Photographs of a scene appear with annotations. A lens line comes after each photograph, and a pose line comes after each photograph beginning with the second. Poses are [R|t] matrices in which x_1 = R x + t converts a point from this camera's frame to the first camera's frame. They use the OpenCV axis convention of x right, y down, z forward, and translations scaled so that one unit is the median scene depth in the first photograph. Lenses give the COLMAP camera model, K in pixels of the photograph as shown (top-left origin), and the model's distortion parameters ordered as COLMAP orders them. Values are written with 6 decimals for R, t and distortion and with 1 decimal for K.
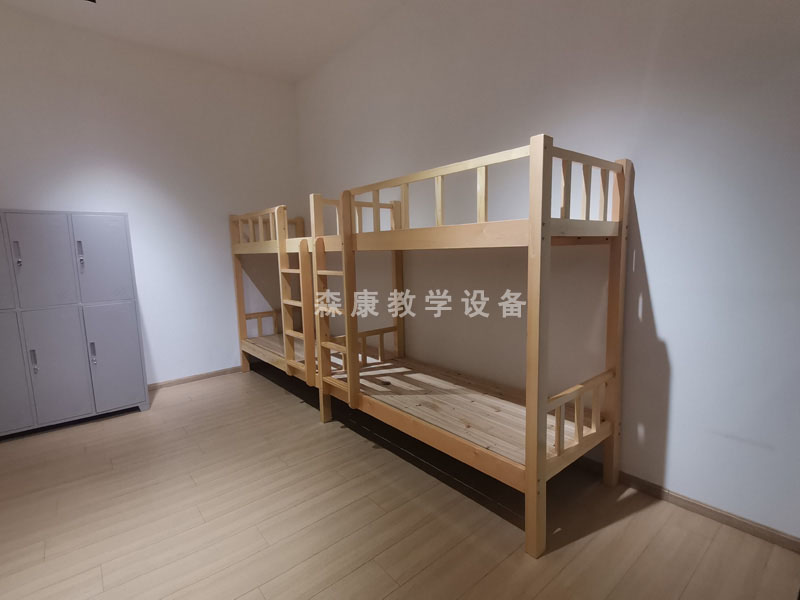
lens RADIAL K [[392.6, 0, 404.7], [0, 392.6, 297.4], [0, 0, 1]] dist [0.041010, -0.027622]
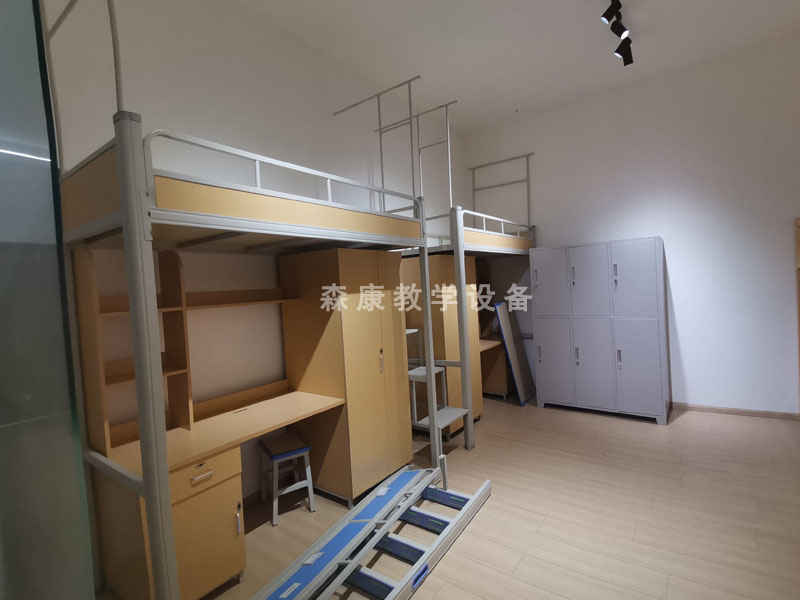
lens RADIAL K [[392.6, 0, 404.7], [0, 392.6, 297.4], [0, 0, 1]] dist [0.041010, -0.027622]
pose [[0.250412, 0.034085, -0.967539, 0.182786], [-0.069289, 0.997448, 0.017206, -0.018064], [0.965657, 0.062731, 0.252135, 0.085672]]
